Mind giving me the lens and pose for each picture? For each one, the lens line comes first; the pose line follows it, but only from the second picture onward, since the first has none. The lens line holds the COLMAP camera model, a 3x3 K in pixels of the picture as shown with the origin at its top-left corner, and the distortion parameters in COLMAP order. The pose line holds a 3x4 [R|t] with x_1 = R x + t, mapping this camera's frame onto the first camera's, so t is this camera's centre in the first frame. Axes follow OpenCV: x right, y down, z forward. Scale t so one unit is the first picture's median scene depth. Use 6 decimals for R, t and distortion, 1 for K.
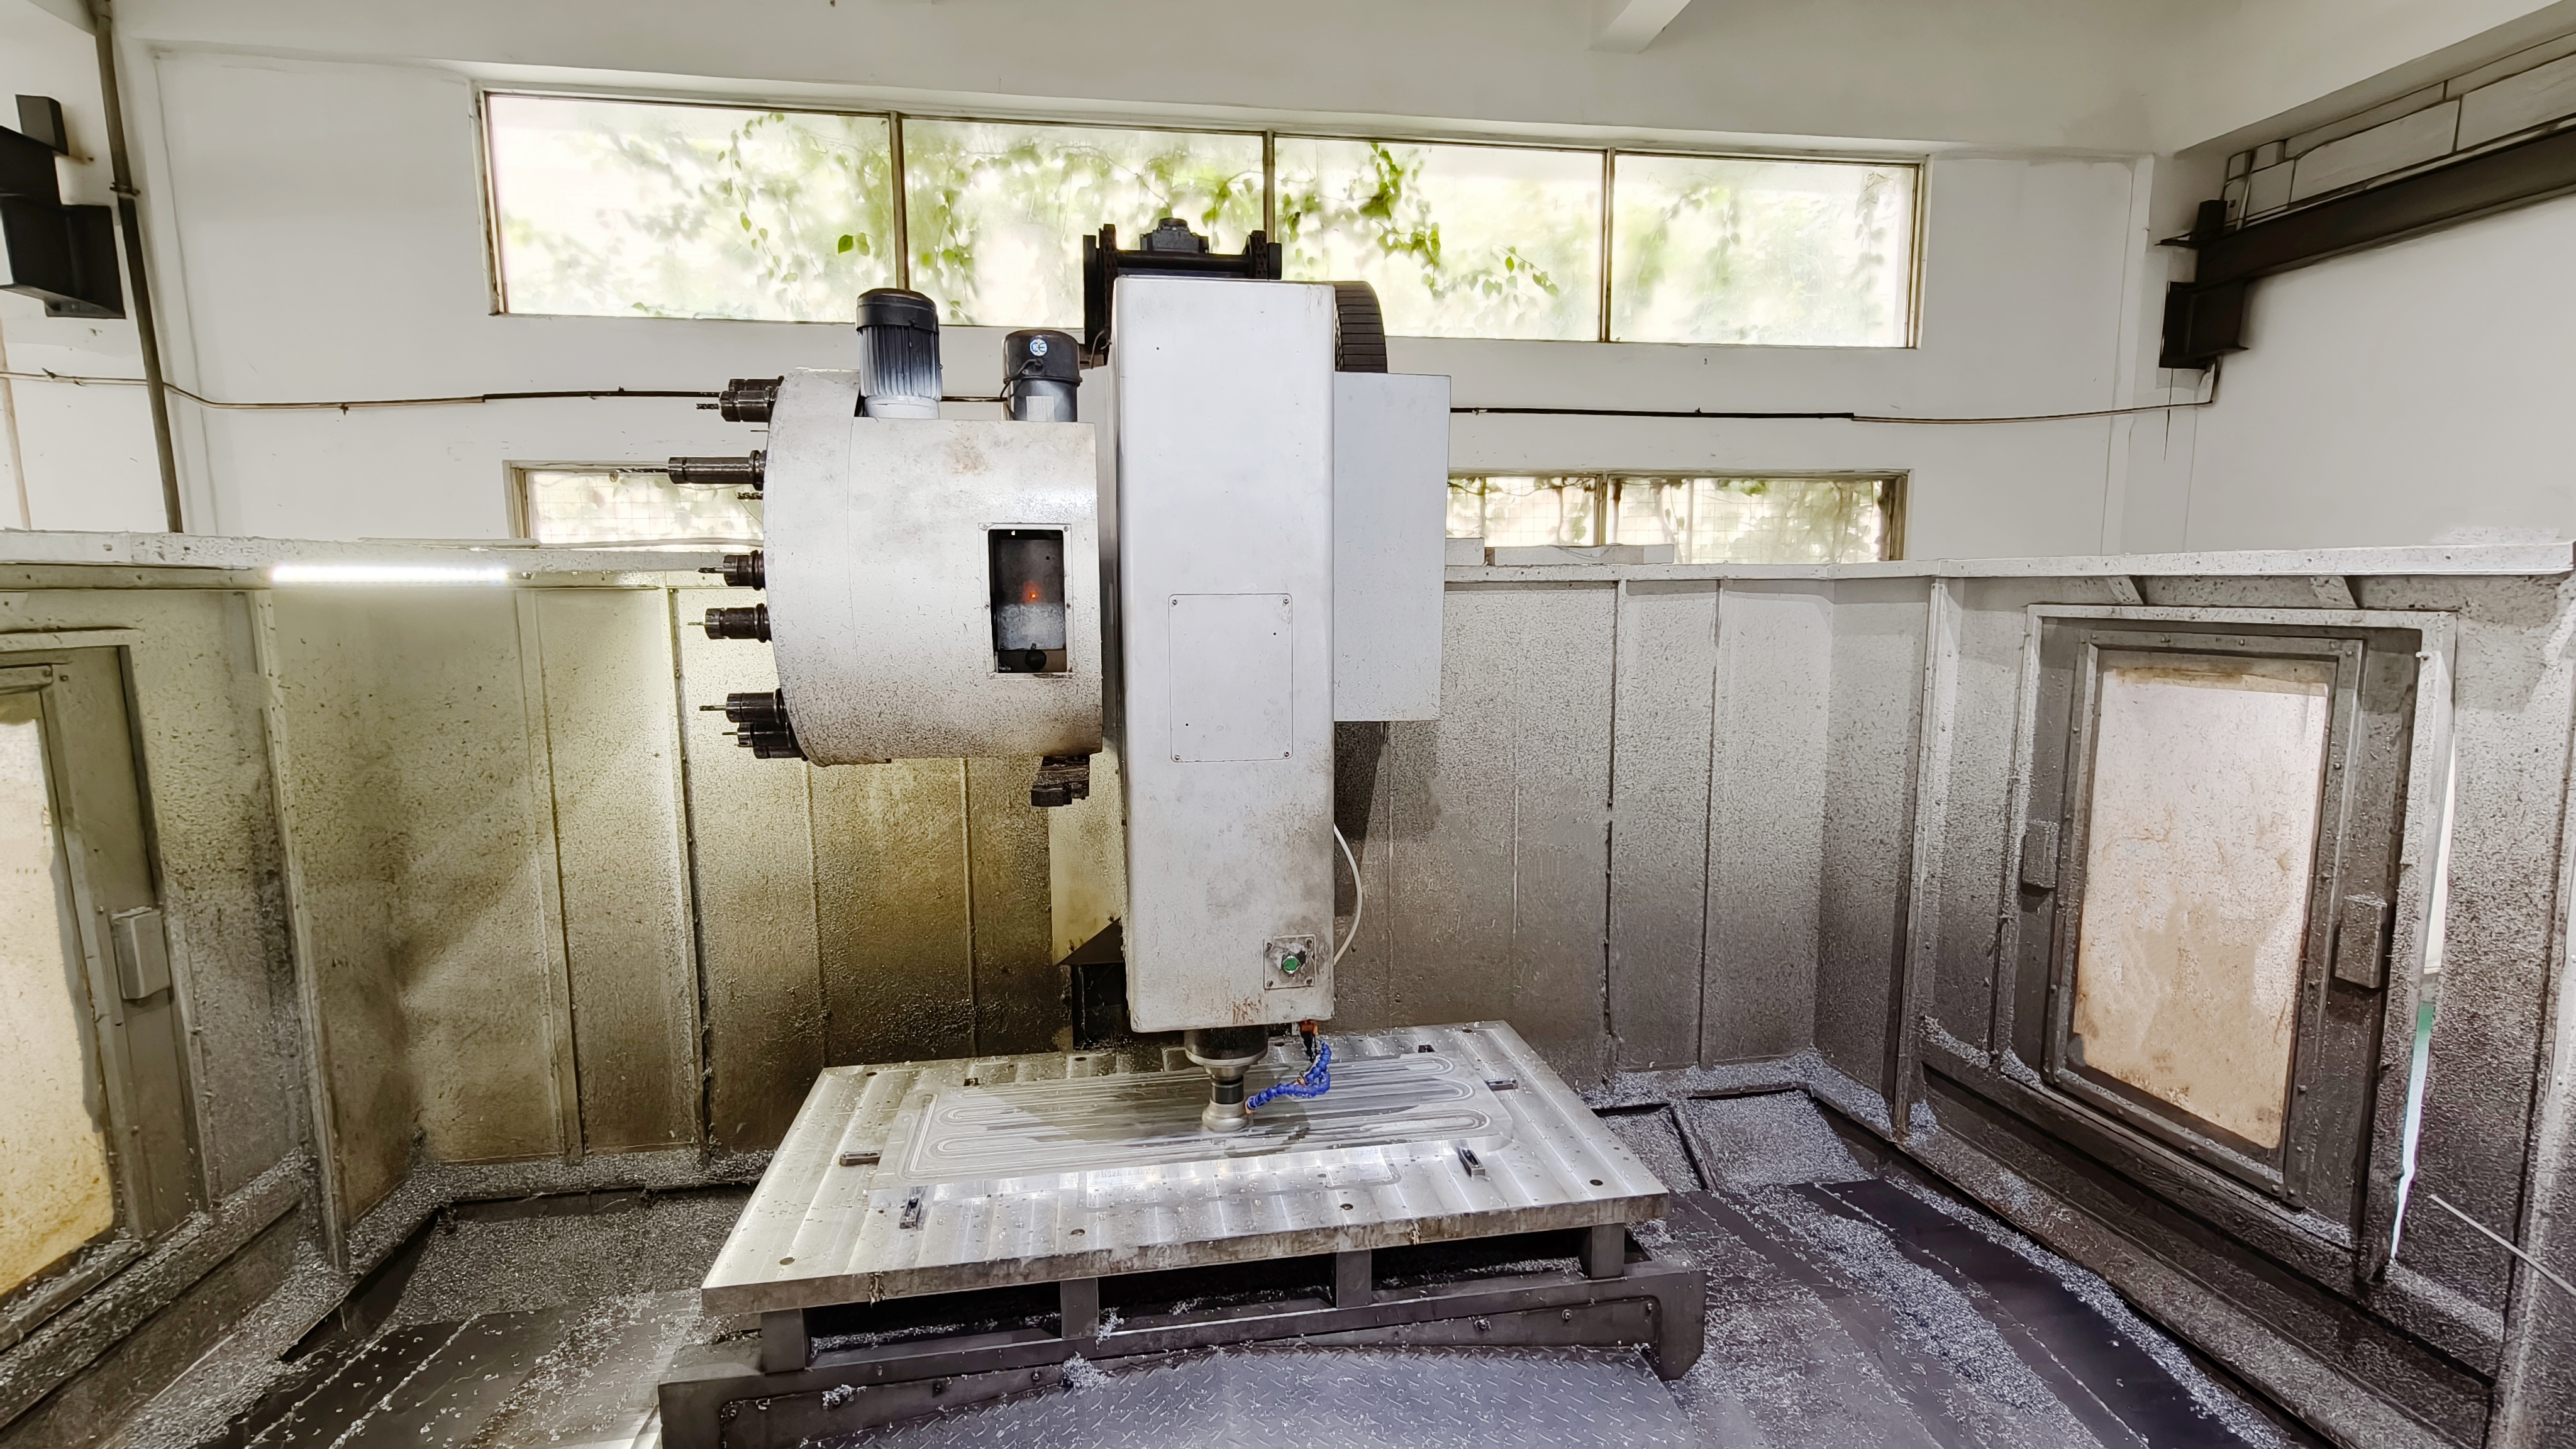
lens RADIAL K [[1146.5, 0, 1277.9], [0, 1146.5, 738.6], [0, 0, 1]] dist [-0.002546, -0.000242]
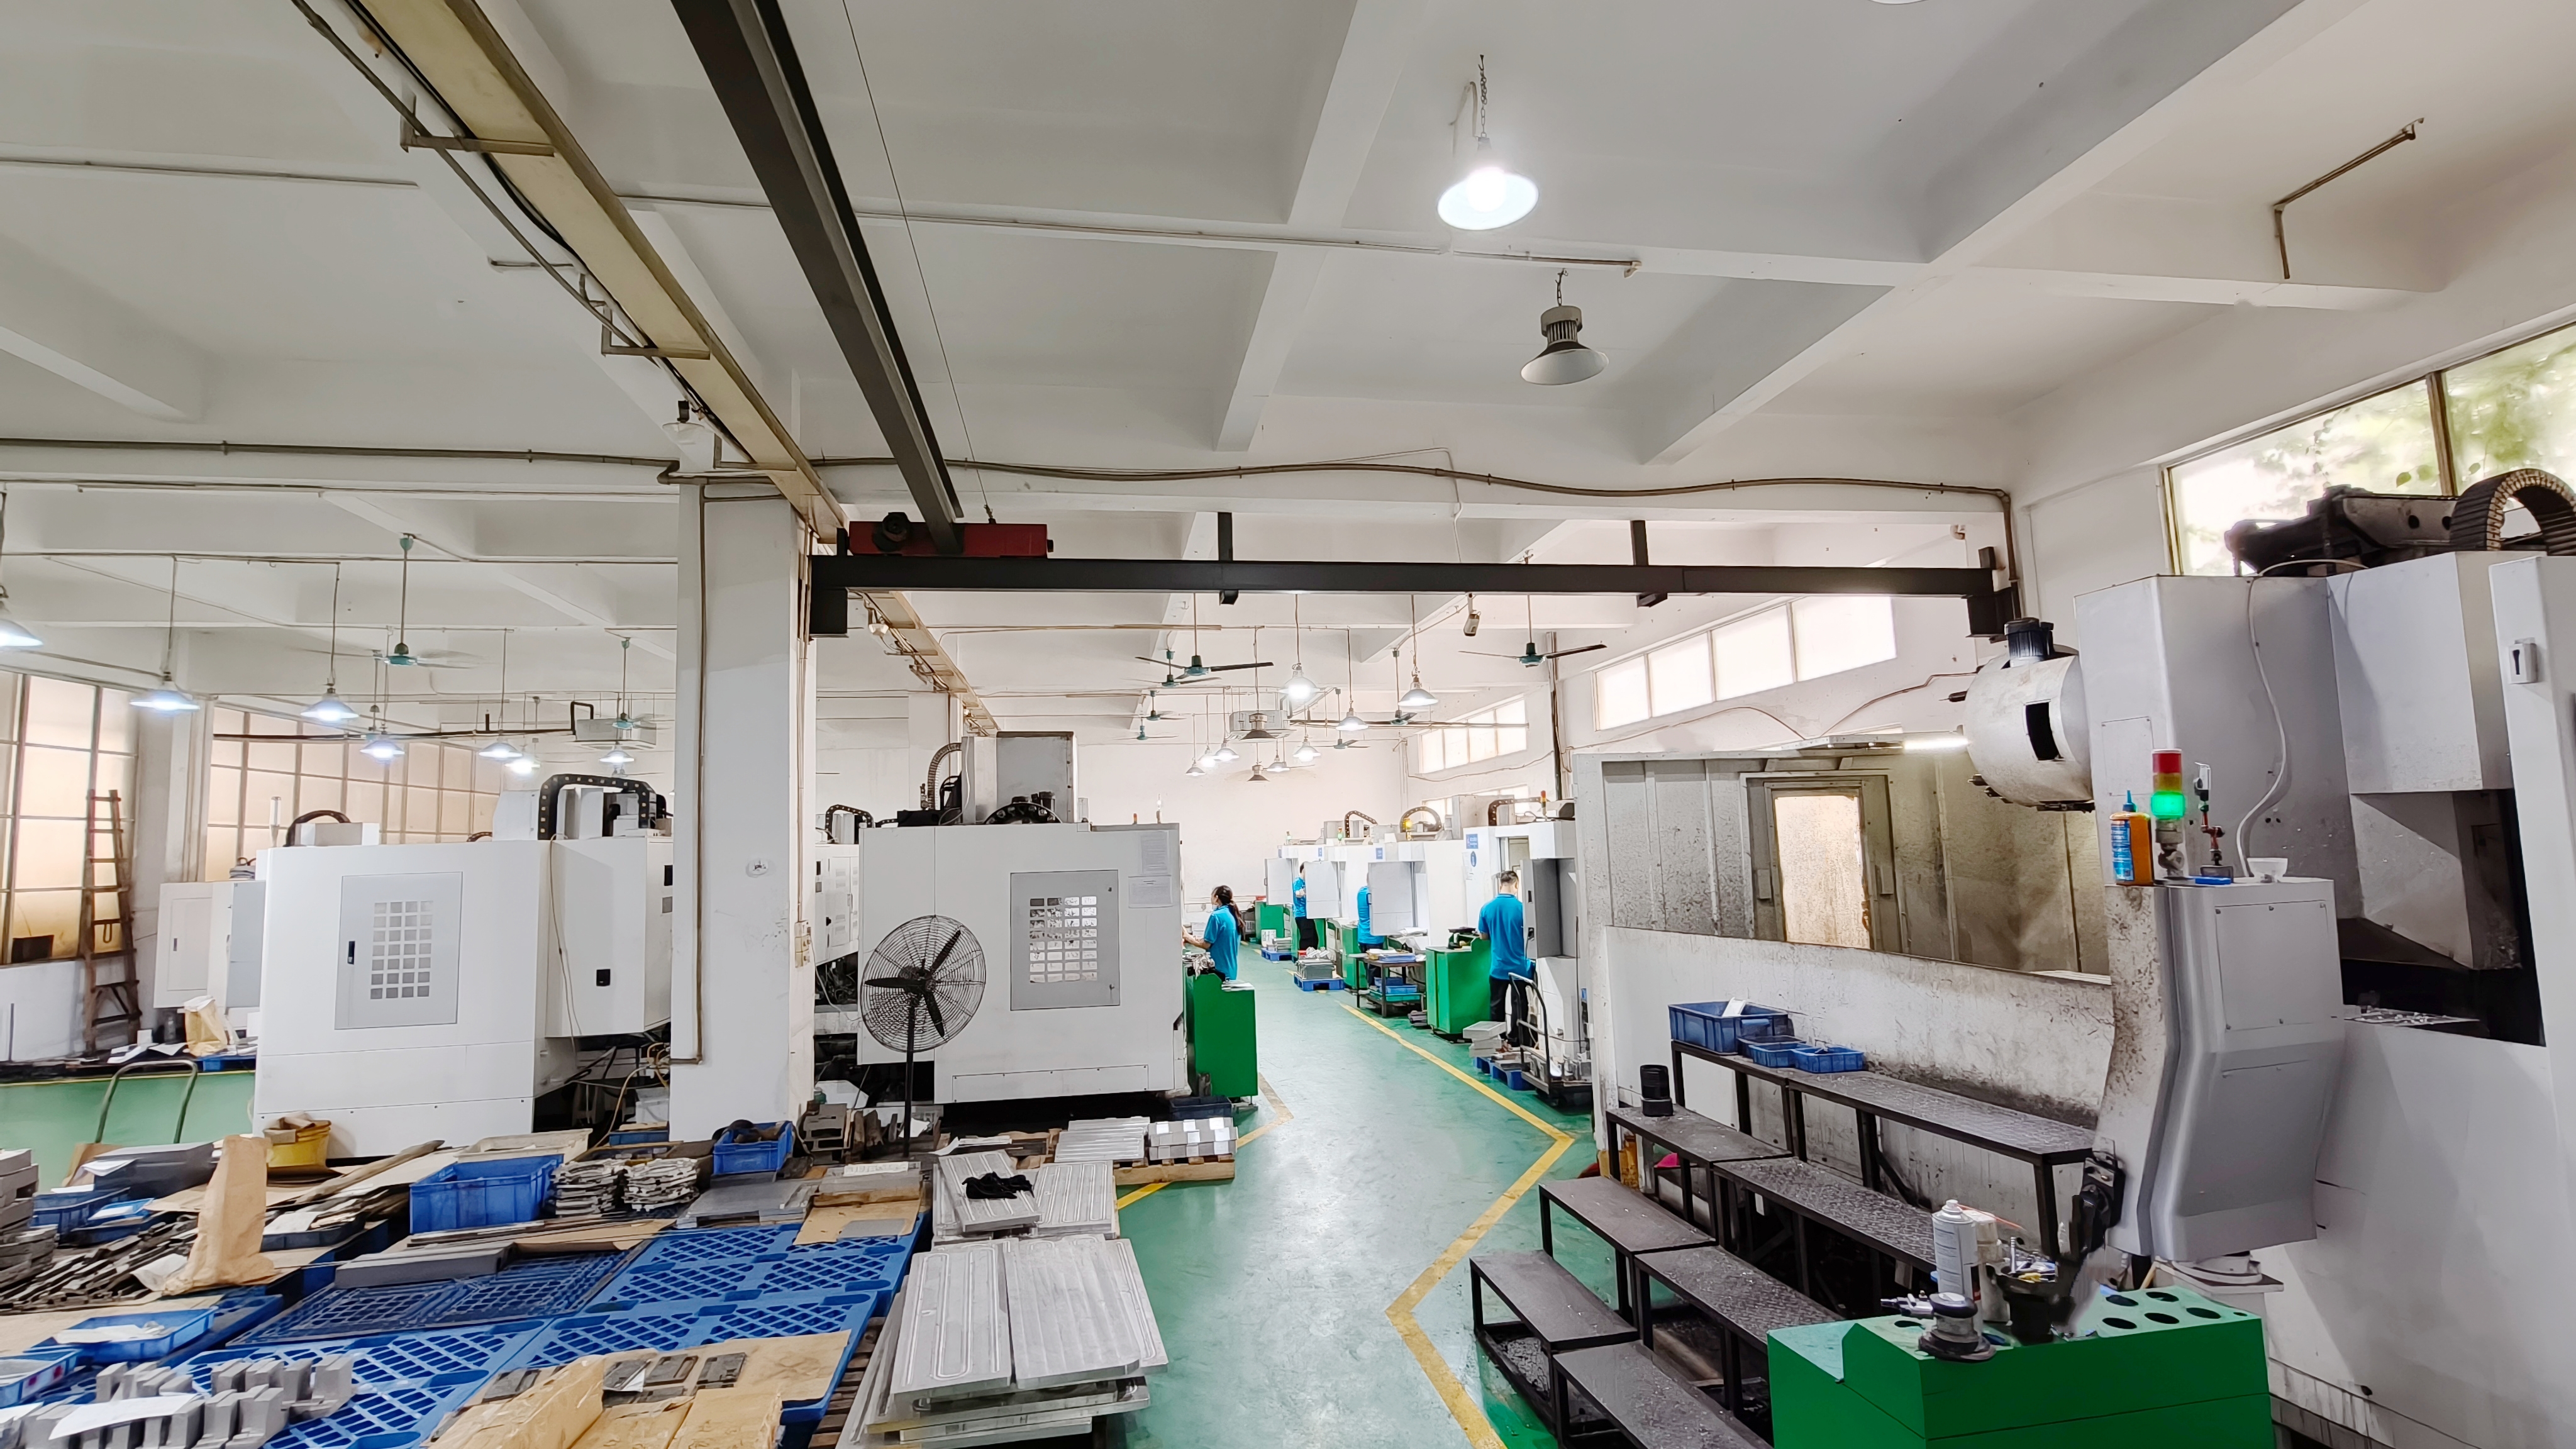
lens RADIAL K [[1146.5, 0, 1277.9], [0, 1146.5, 738.6], [0, 0, 1]] dist [-0.002546, -0.000242]
pose [[0.017204, -0.091120, -0.995691, 1.403035], [-0.100739, 0.990613, -0.092396, 0.187638], [0.994764, 0.101894, 0.007864, -0.440950]]
